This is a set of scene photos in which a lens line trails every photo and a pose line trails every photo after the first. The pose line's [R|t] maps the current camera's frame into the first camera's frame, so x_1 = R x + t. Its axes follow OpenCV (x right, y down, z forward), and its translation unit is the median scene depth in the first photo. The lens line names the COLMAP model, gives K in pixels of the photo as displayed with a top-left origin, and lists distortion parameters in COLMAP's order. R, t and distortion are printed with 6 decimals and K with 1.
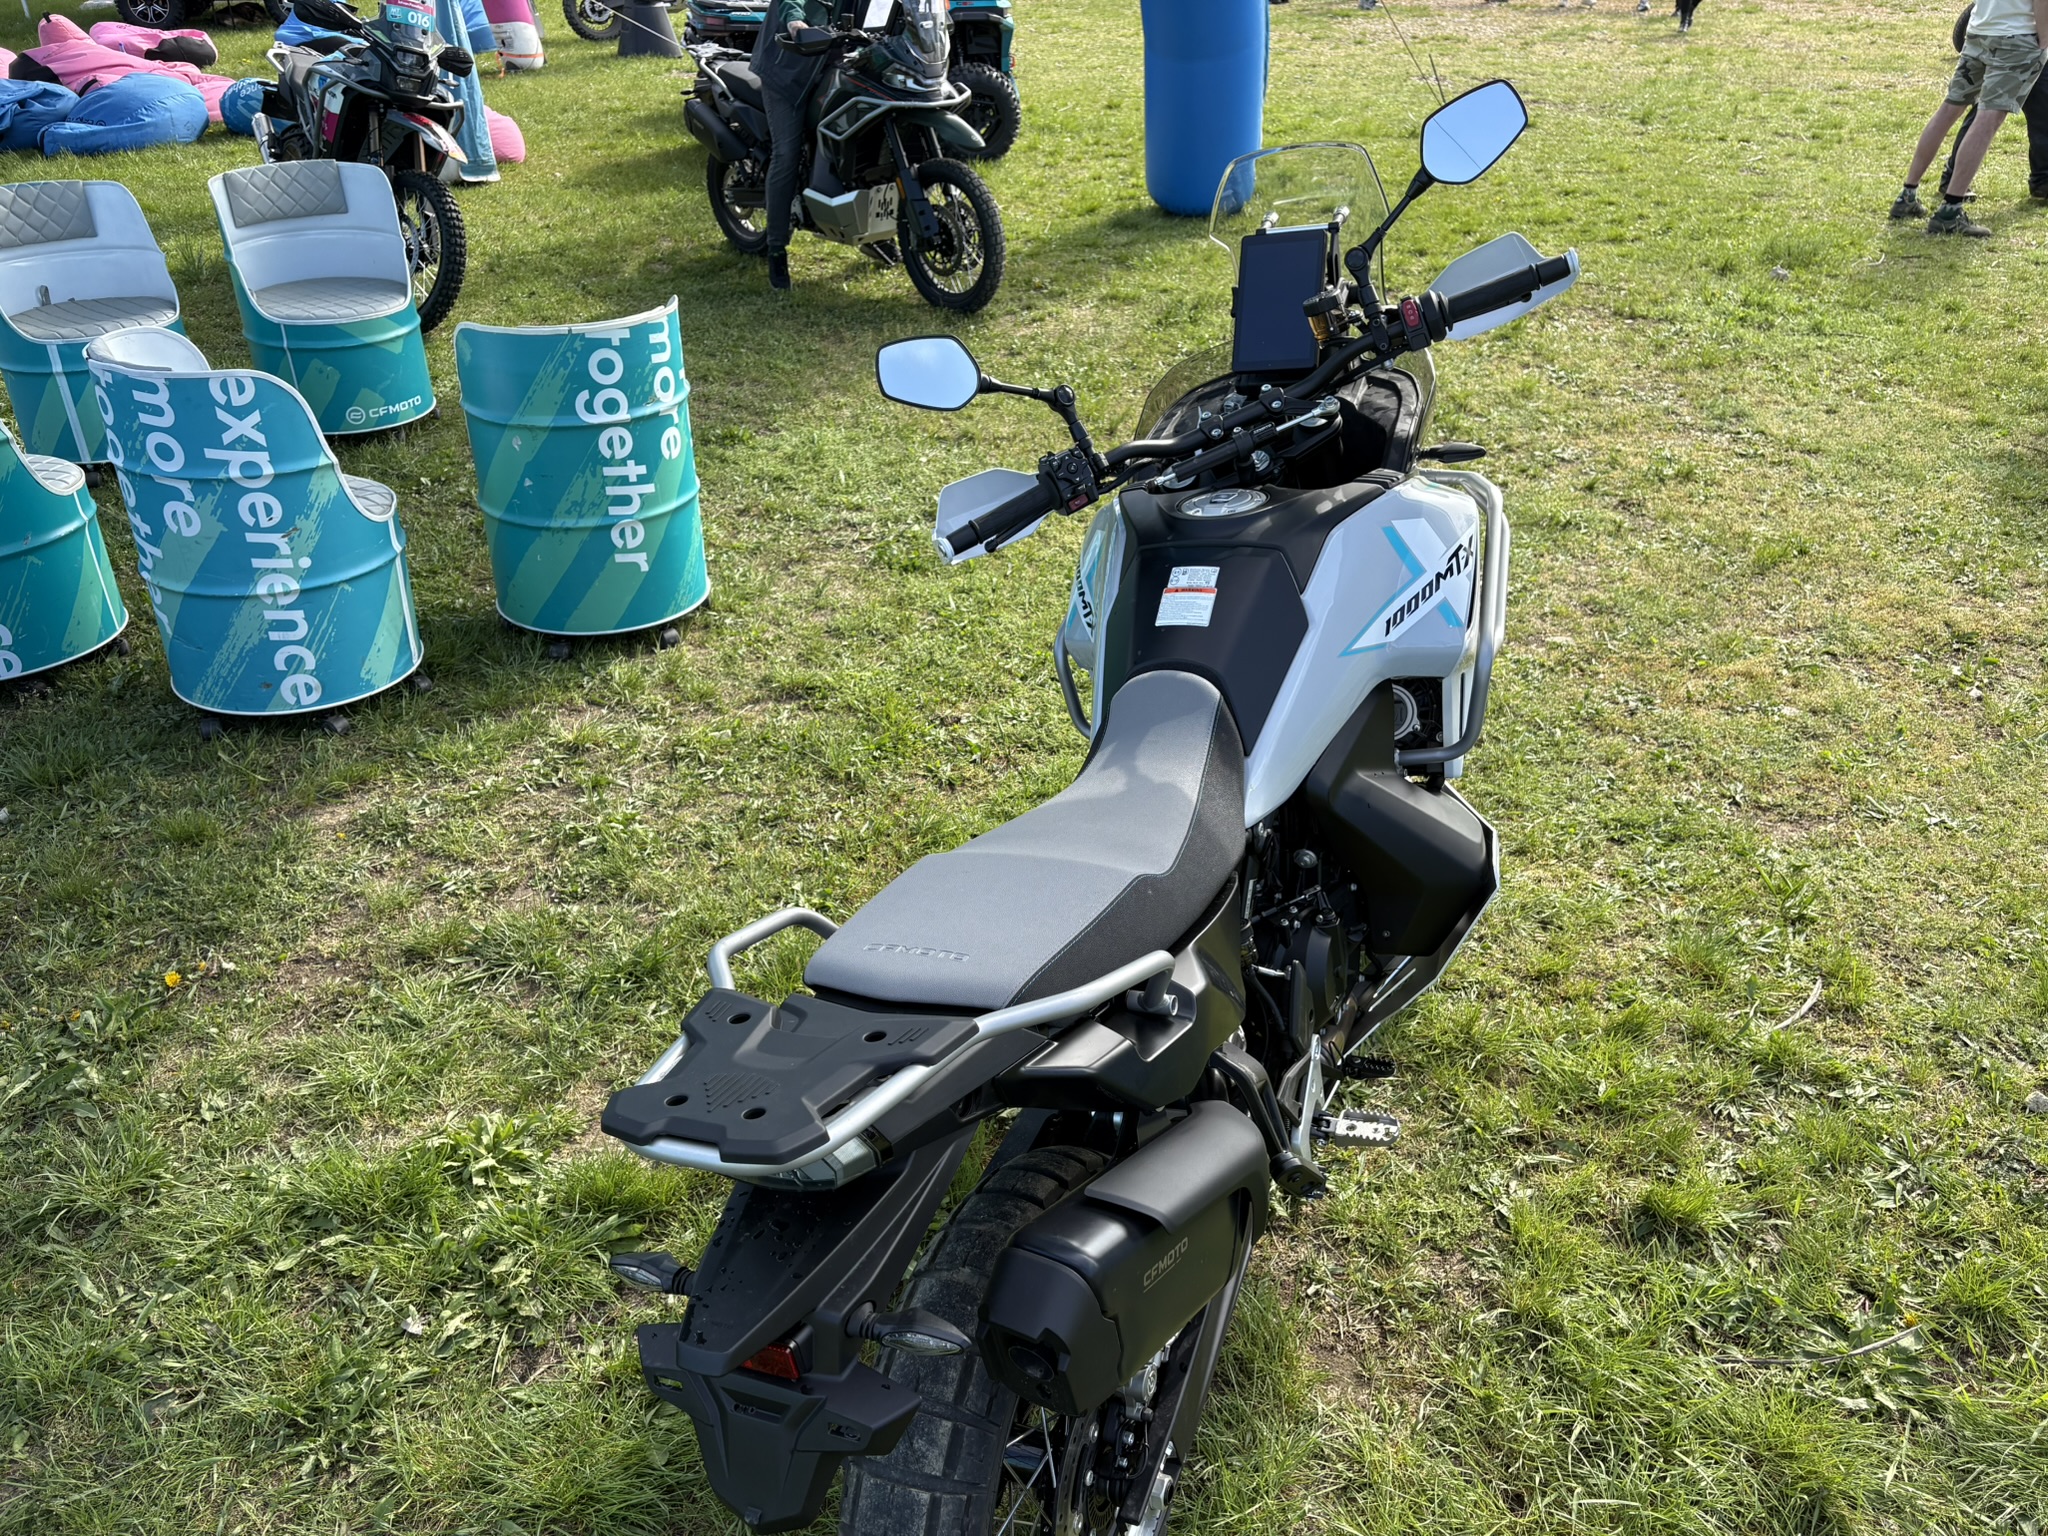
lens RADIAL K [[1550.0, 0, 1049.4], [0, 1550.0, 765.3], [0, 0, 1]] dist [0.031036, -0.048011]
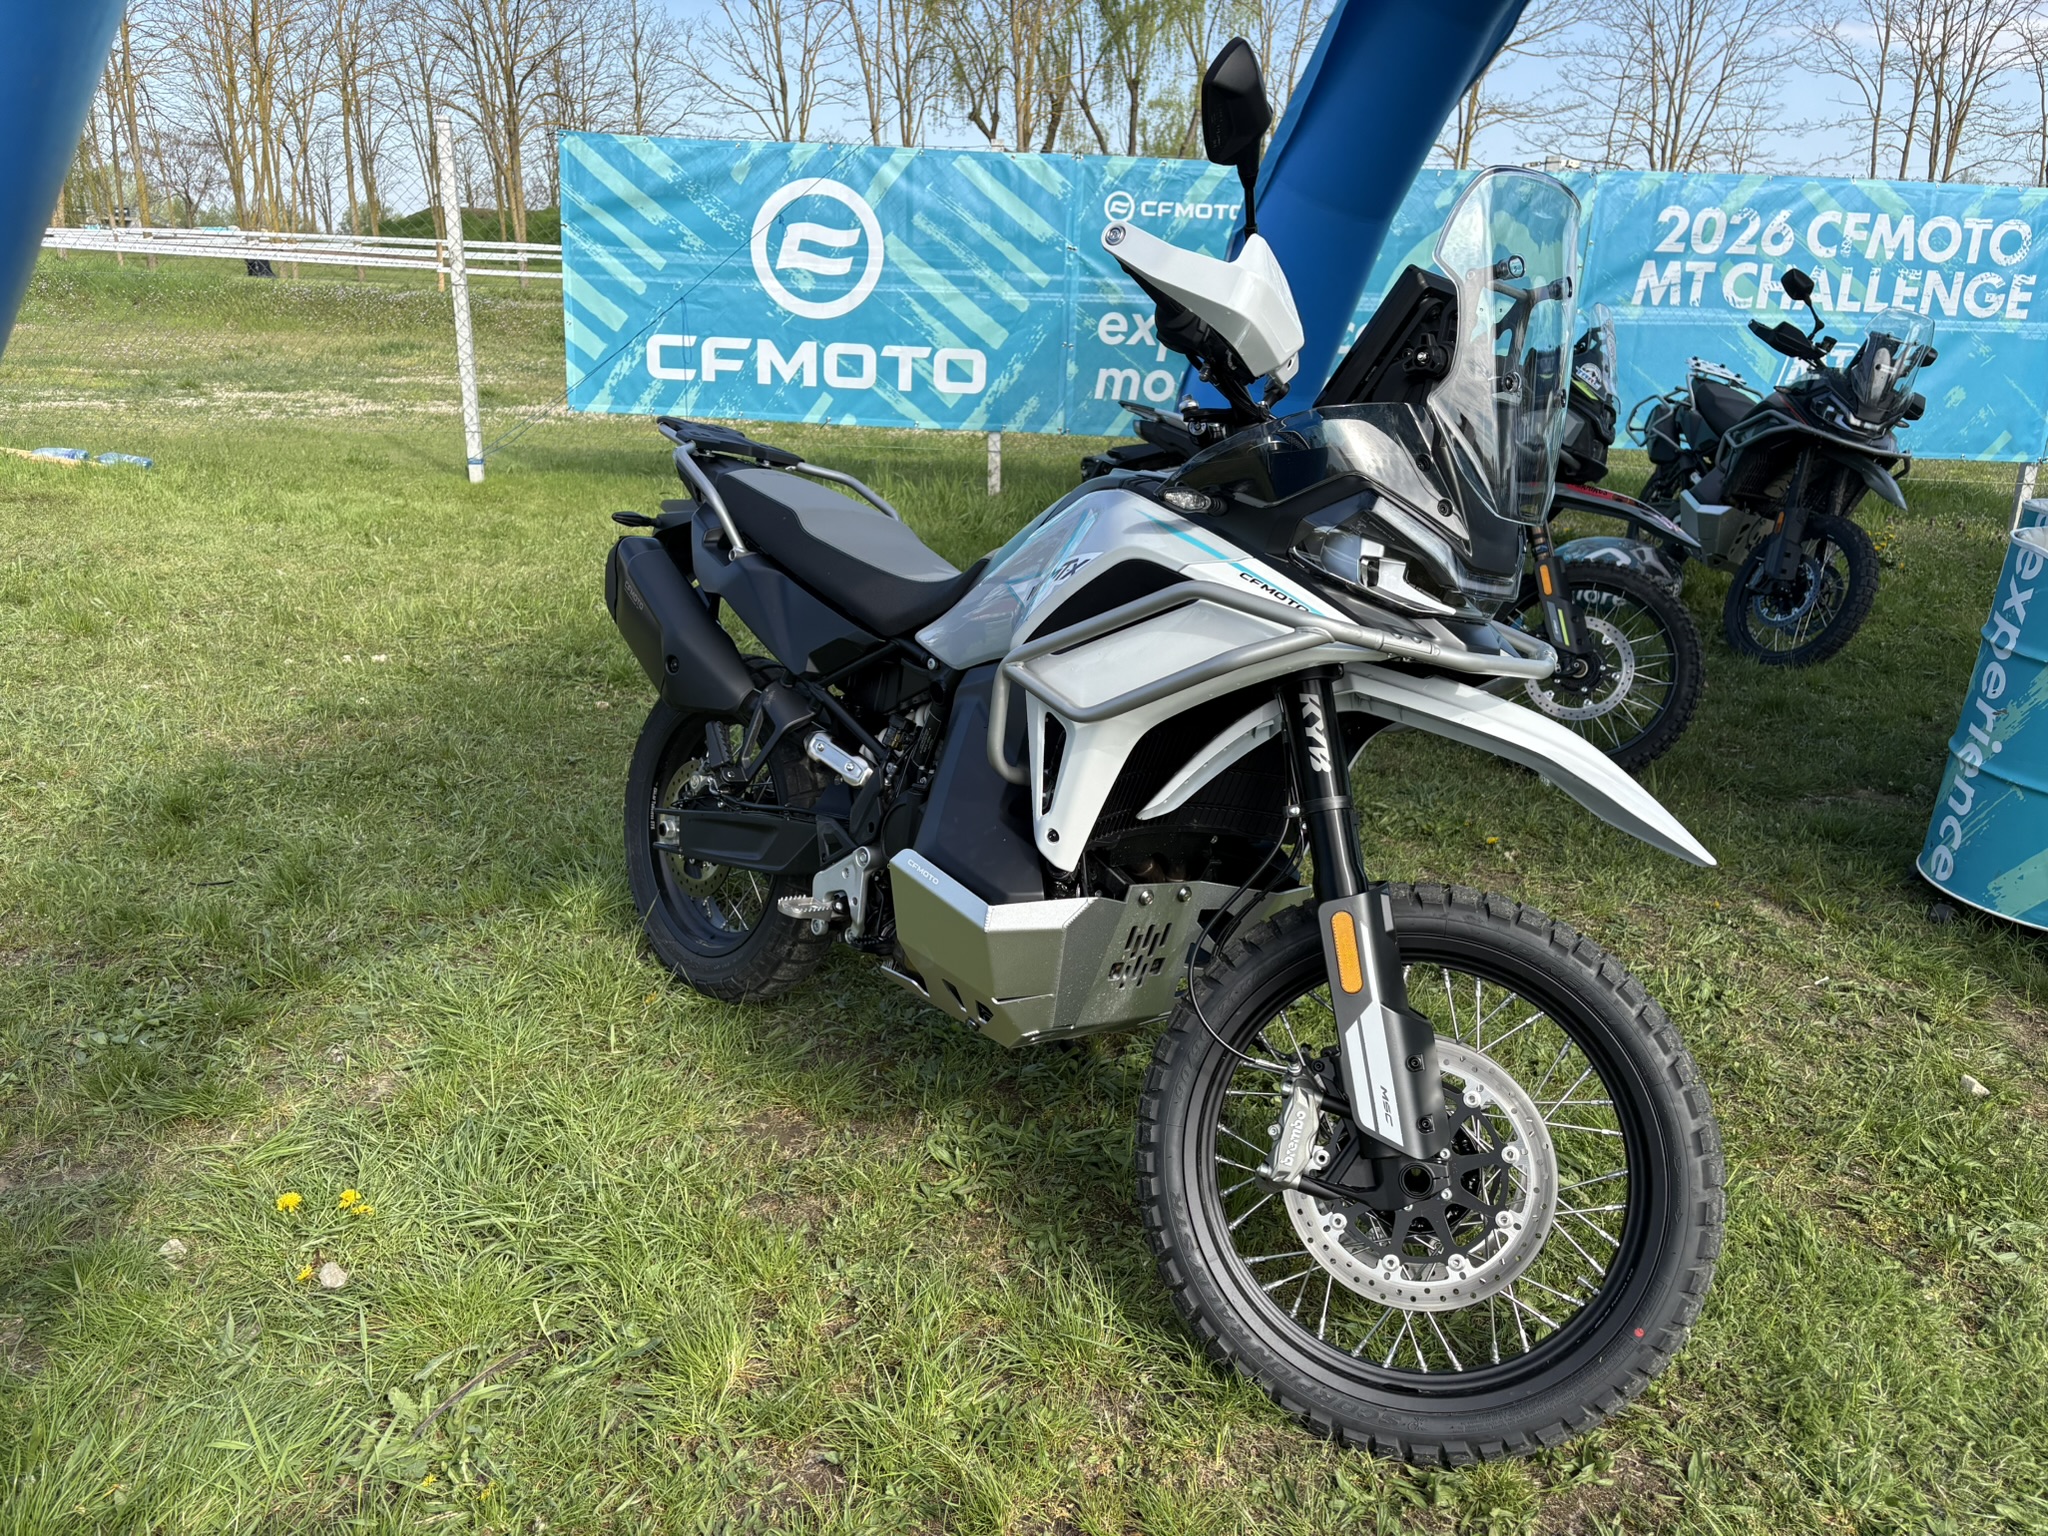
lens RADIAL K [[1543.3, 0, 1016.5], [0, 1543.3, 769.3], [0, 0, 1]] dist [0.056917, -0.070980]
pose [[-0.427982, 0.247618, -0.869205, 0.629639], [-0.494523, 0.740836, 0.454543, -0.255270], [0.756491, 0.624378, -0.194612, 0.718716]]
